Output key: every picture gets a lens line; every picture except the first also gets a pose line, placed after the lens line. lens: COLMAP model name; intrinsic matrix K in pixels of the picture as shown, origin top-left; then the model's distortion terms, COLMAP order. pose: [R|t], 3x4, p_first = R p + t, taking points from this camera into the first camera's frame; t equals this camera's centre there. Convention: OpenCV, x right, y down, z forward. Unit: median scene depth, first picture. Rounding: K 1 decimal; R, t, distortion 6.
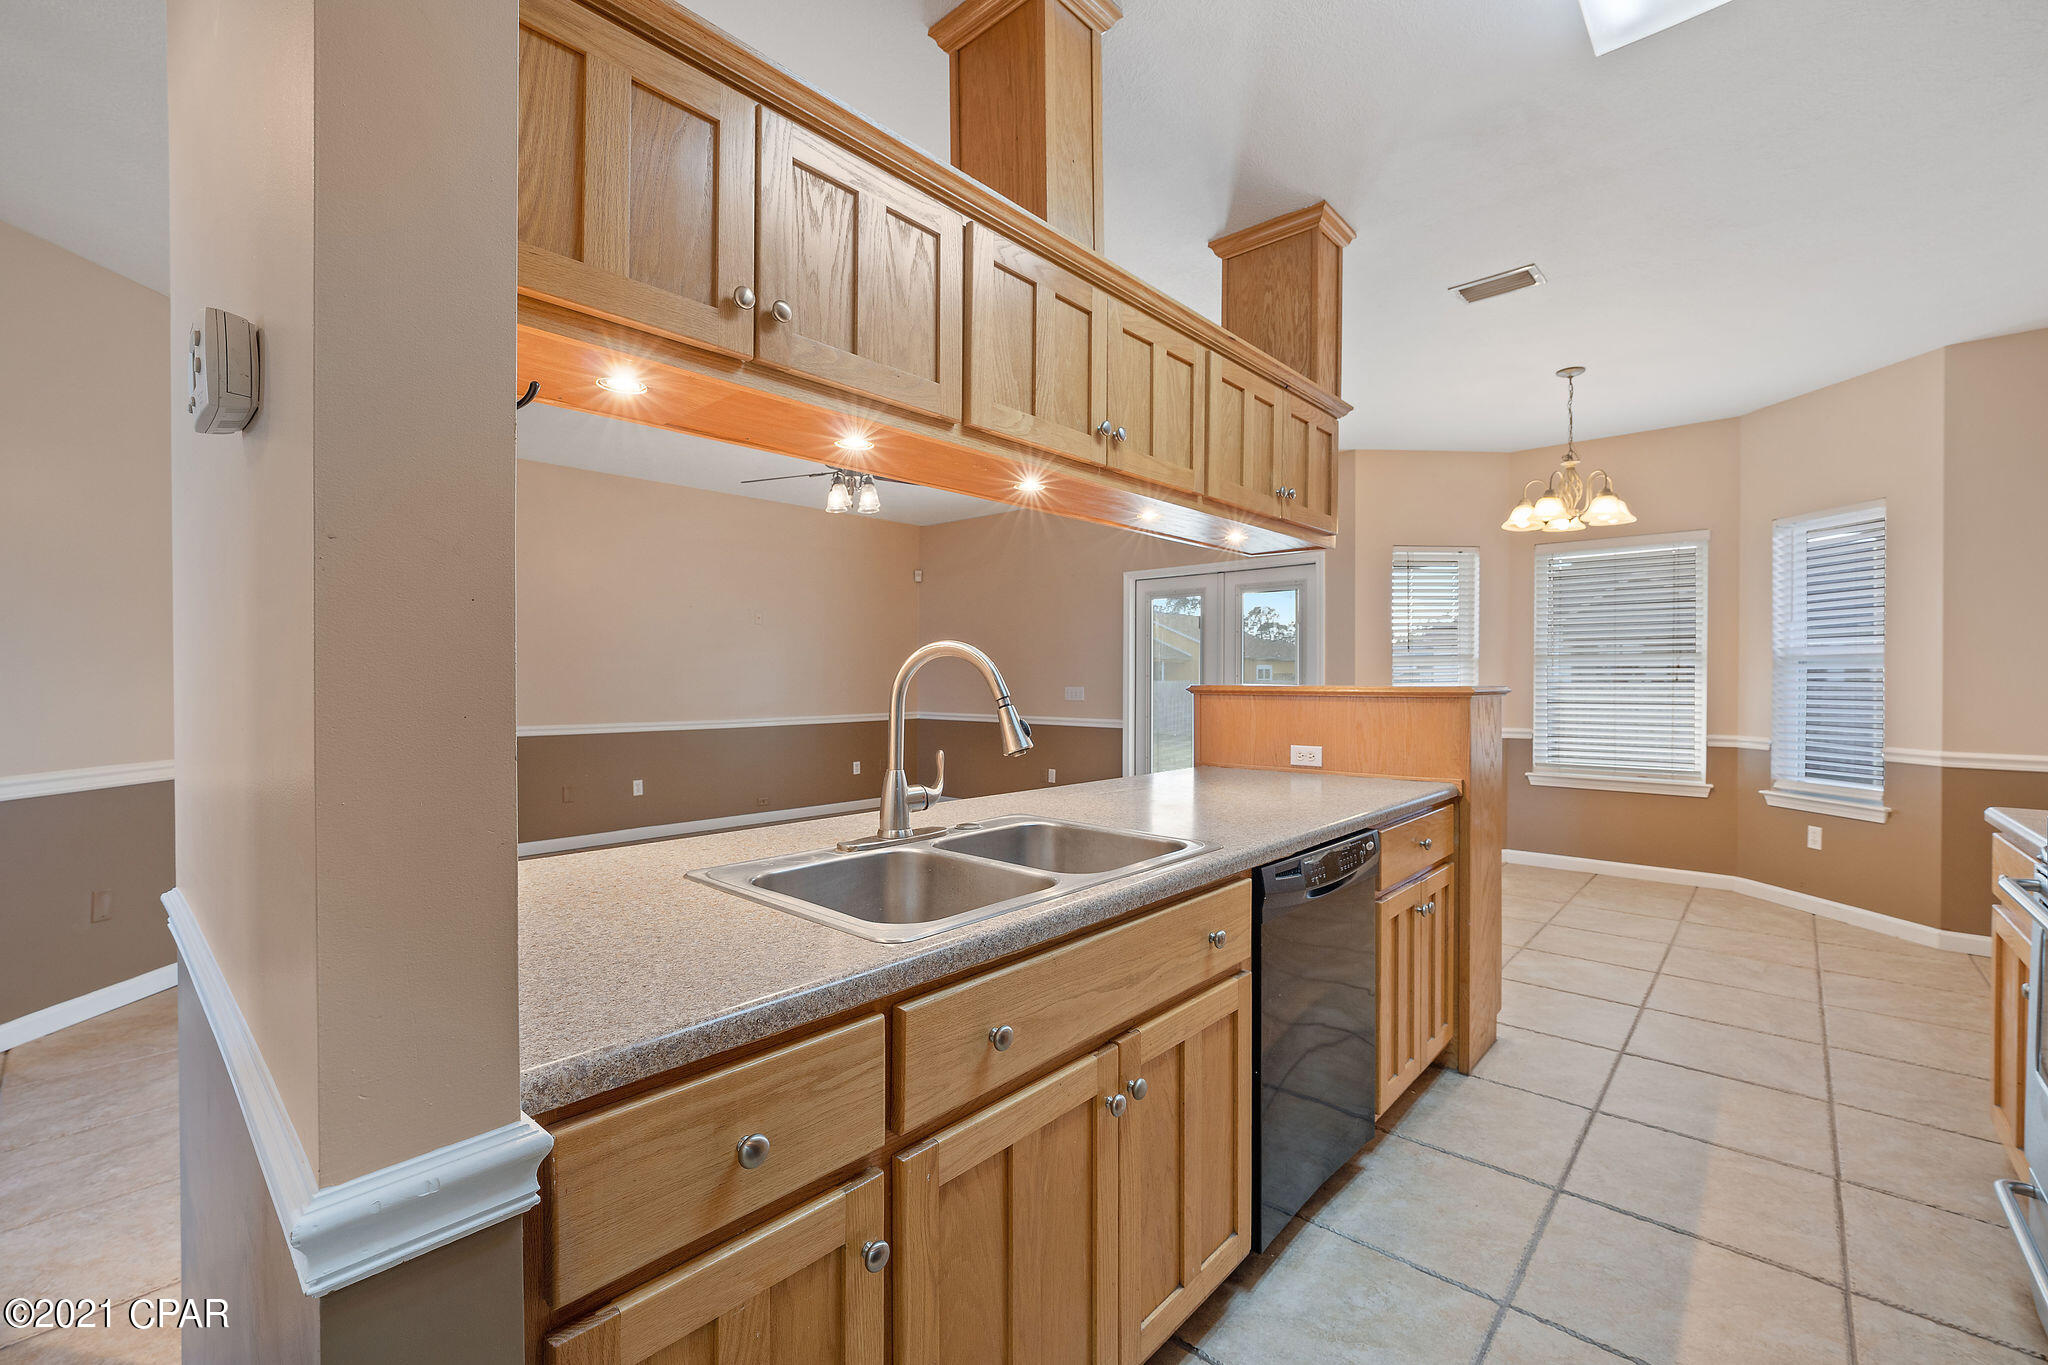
lens RADIAL K [[851.9, 0, 1029.1], [0, 851.9, 686.5], [0, 0, 1]] dist [-0.006377, 0.002009]
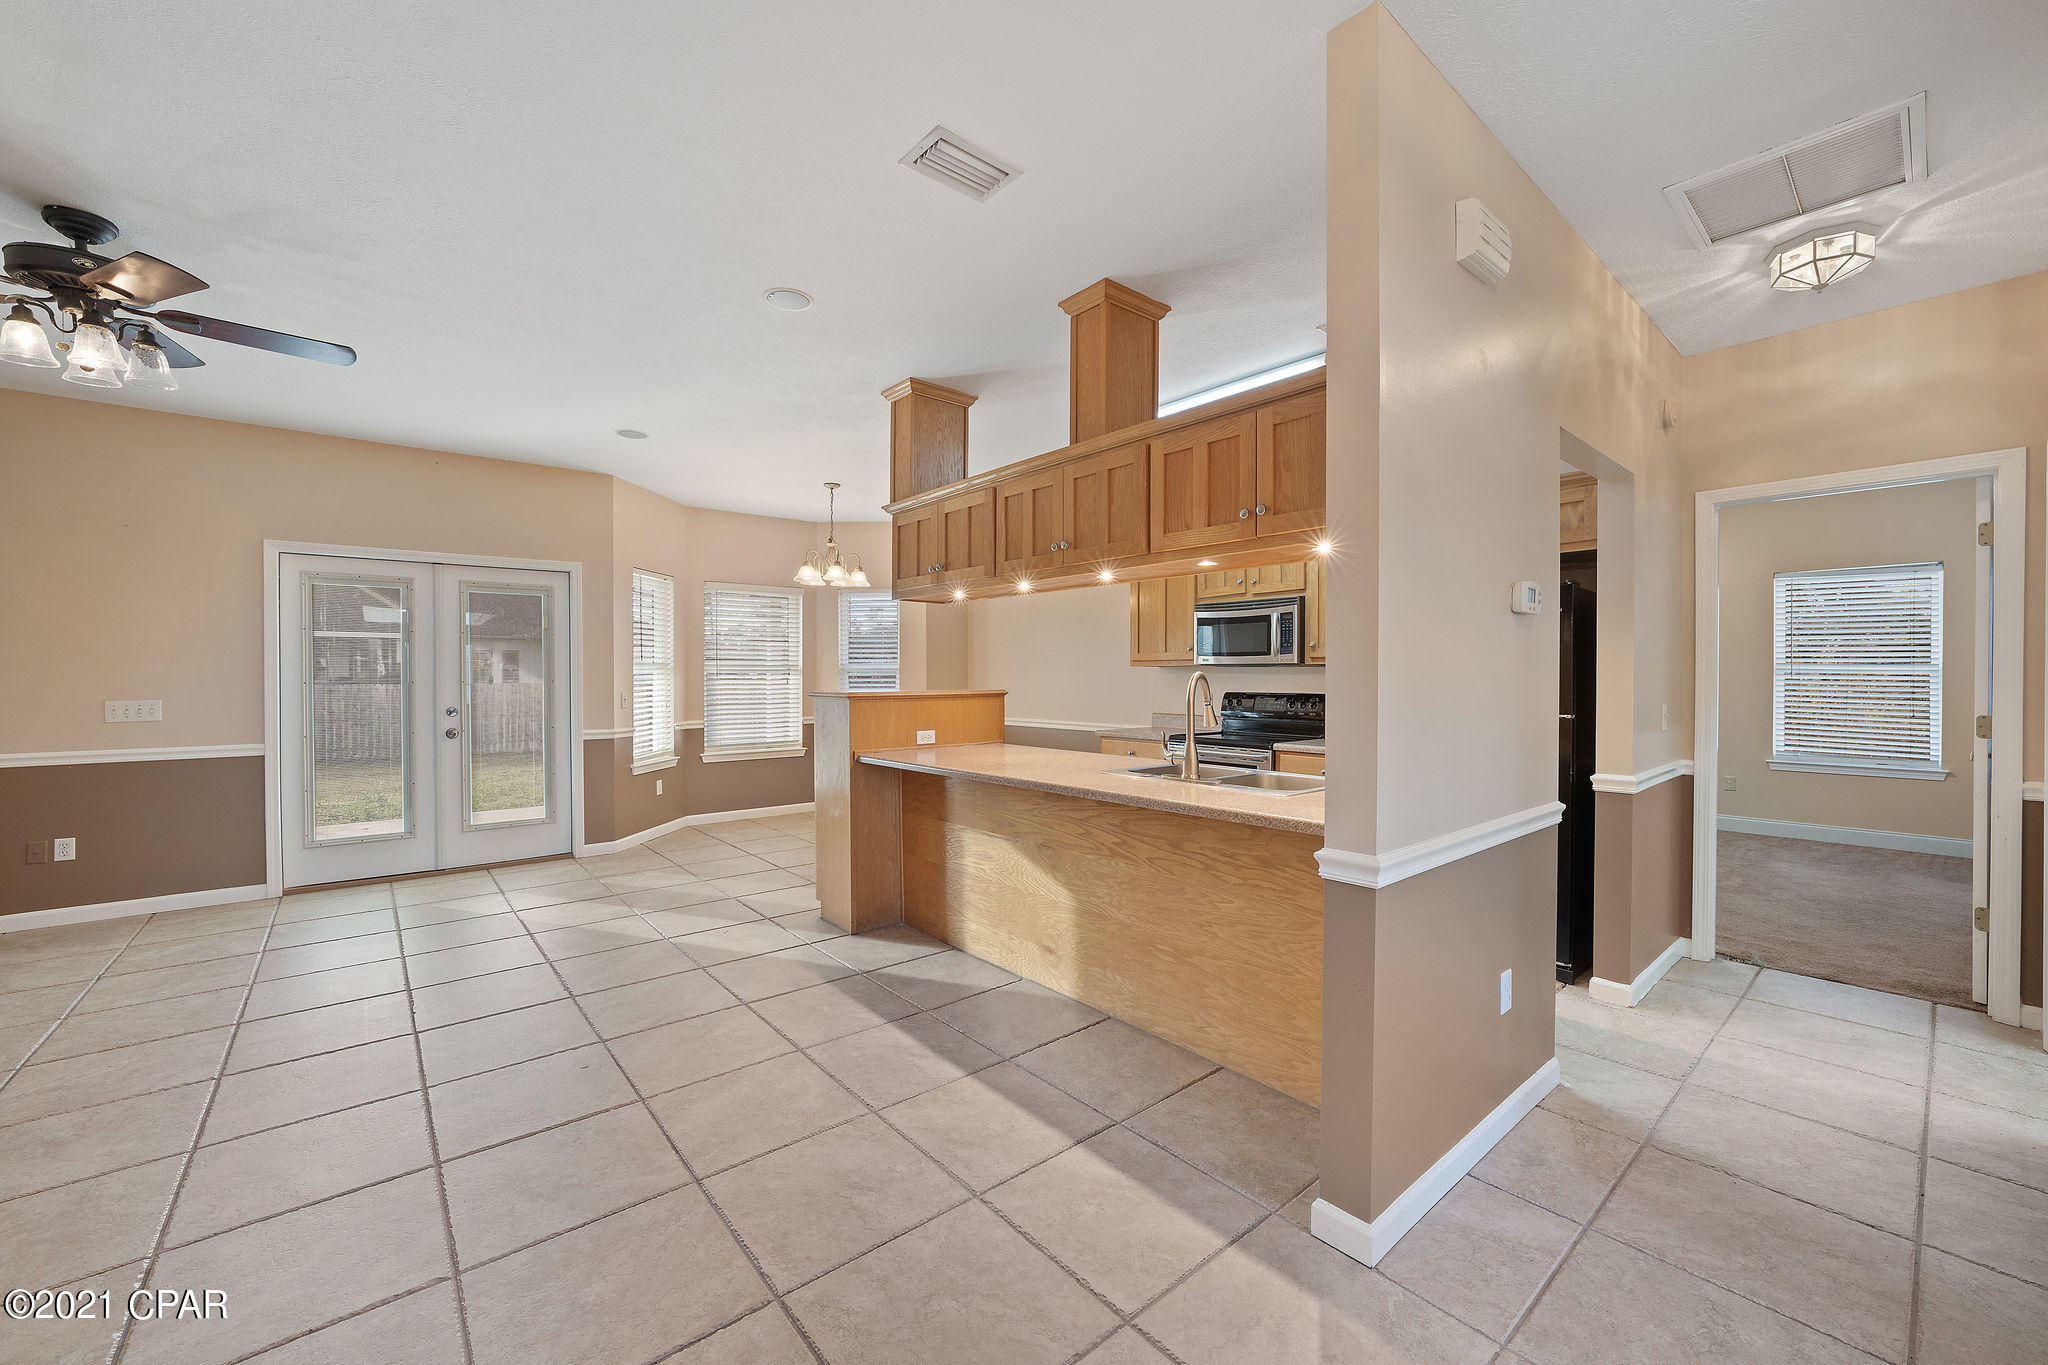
lens RADIAL K [[799.0, 0, 1027.2], [0, 799.0, 682.3], [0, 0, 1]] dist [-0.009948, 0.002040]
pose [[0.131843, -0.009530, 0.991225, -0.754400], [0.009912, 0.999916, 0.008295, -0.018983], [-0.991221, 0.008732, 0.131926, 0.448166]]
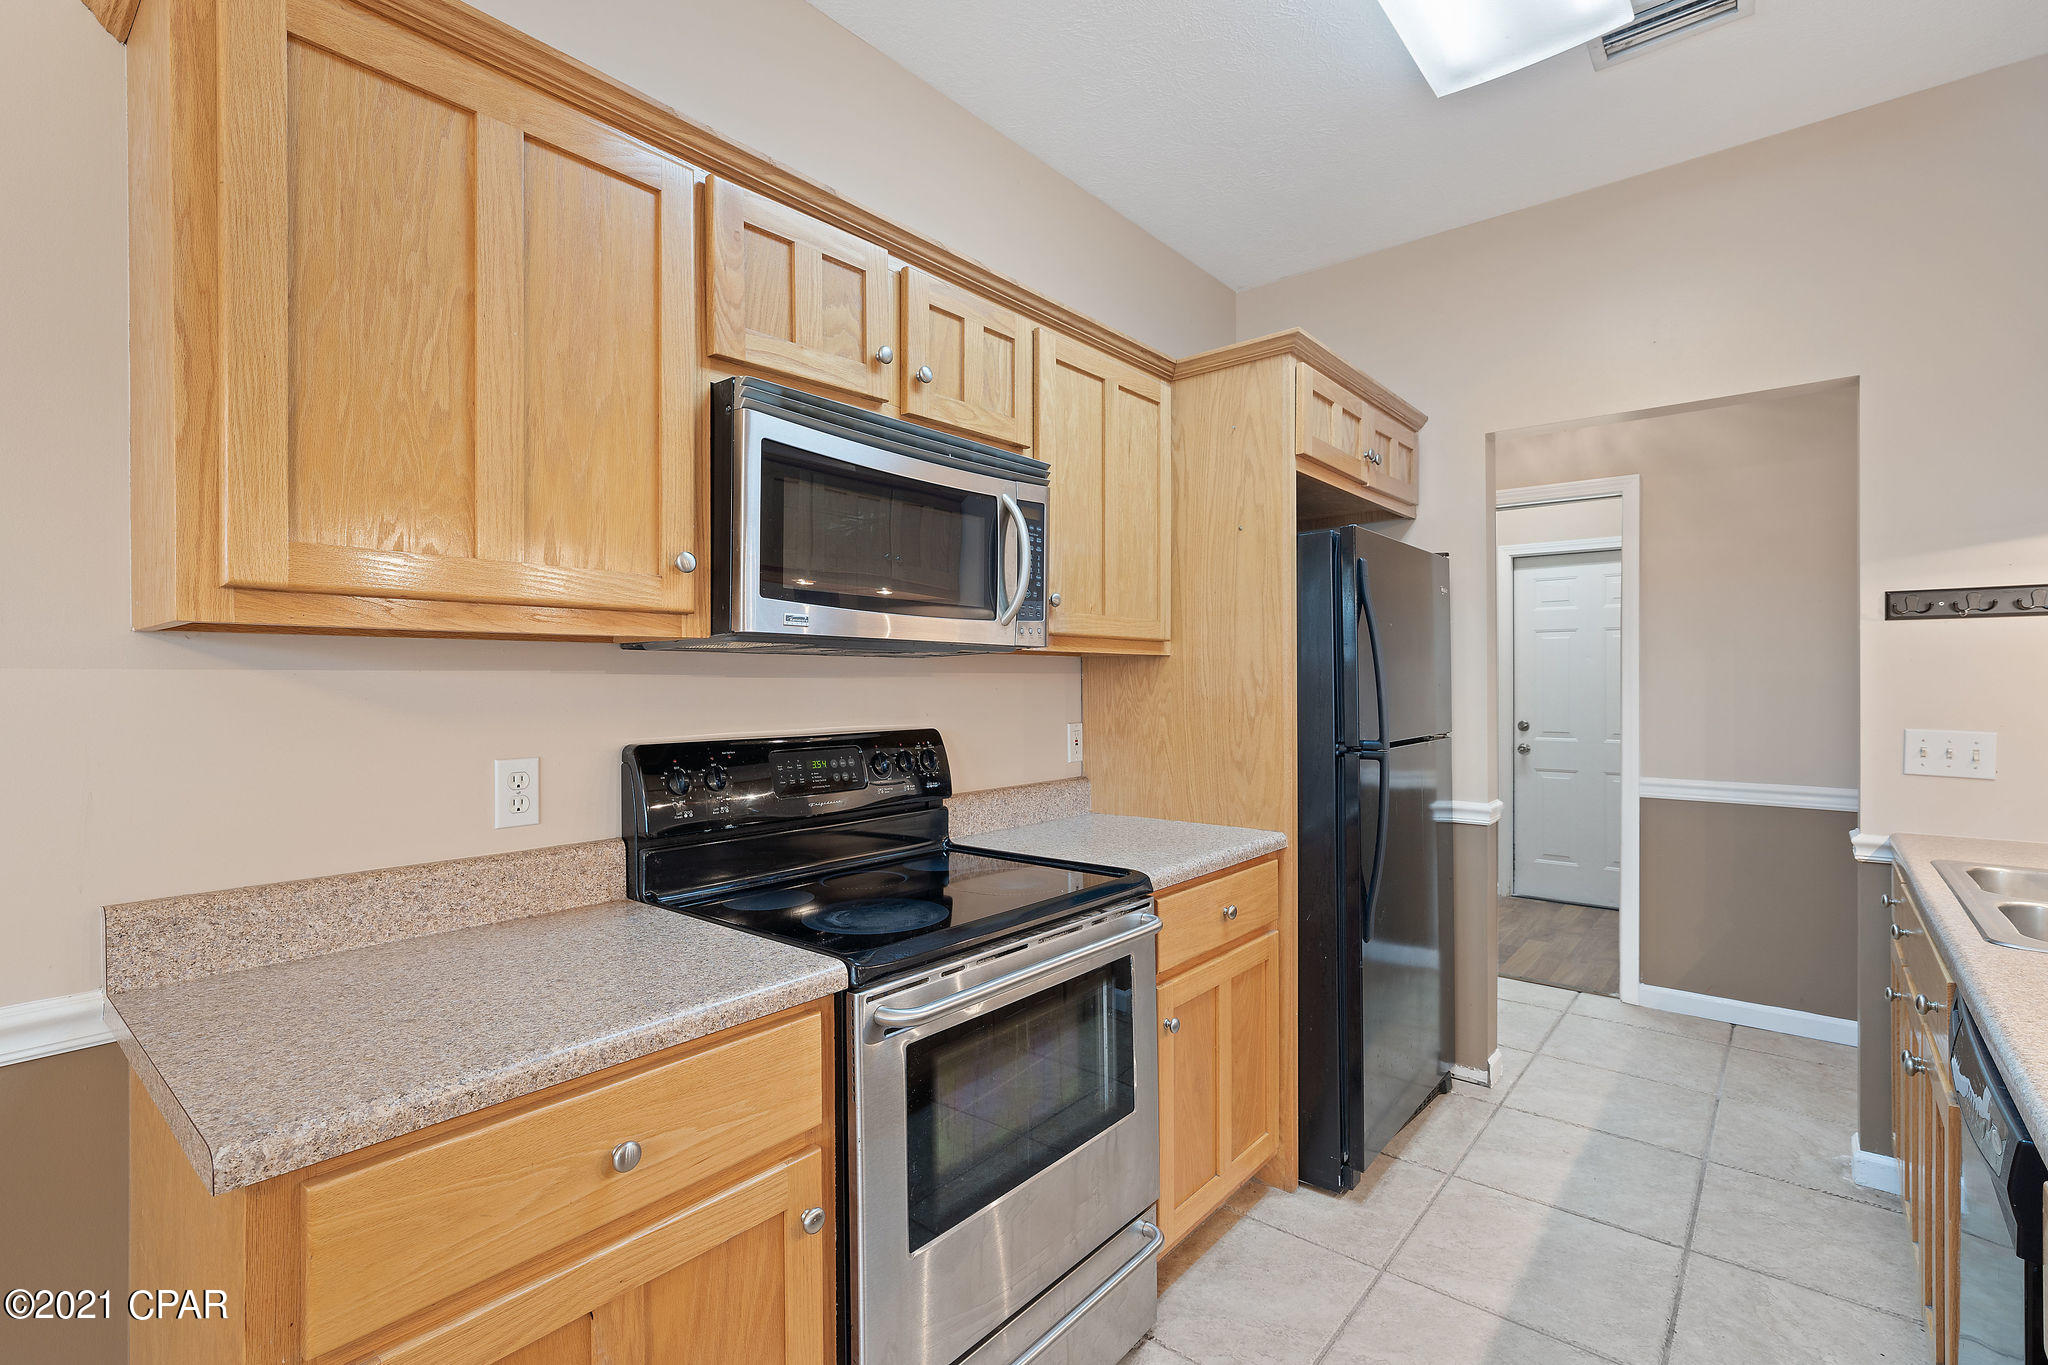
lens RADIAL K [[916.0, 0, 1067.6], [0, 916.0, 683.6], [0, 0, 1]] dist [-0.004127, 0.001520]
pose [[-0.999214, 0.000506, -0.039632, 0.411674], [-0.000010, 0.999915, 0.013012, -0.020753], [0.039635, 0.013002, -0.999130, 0.691801]]
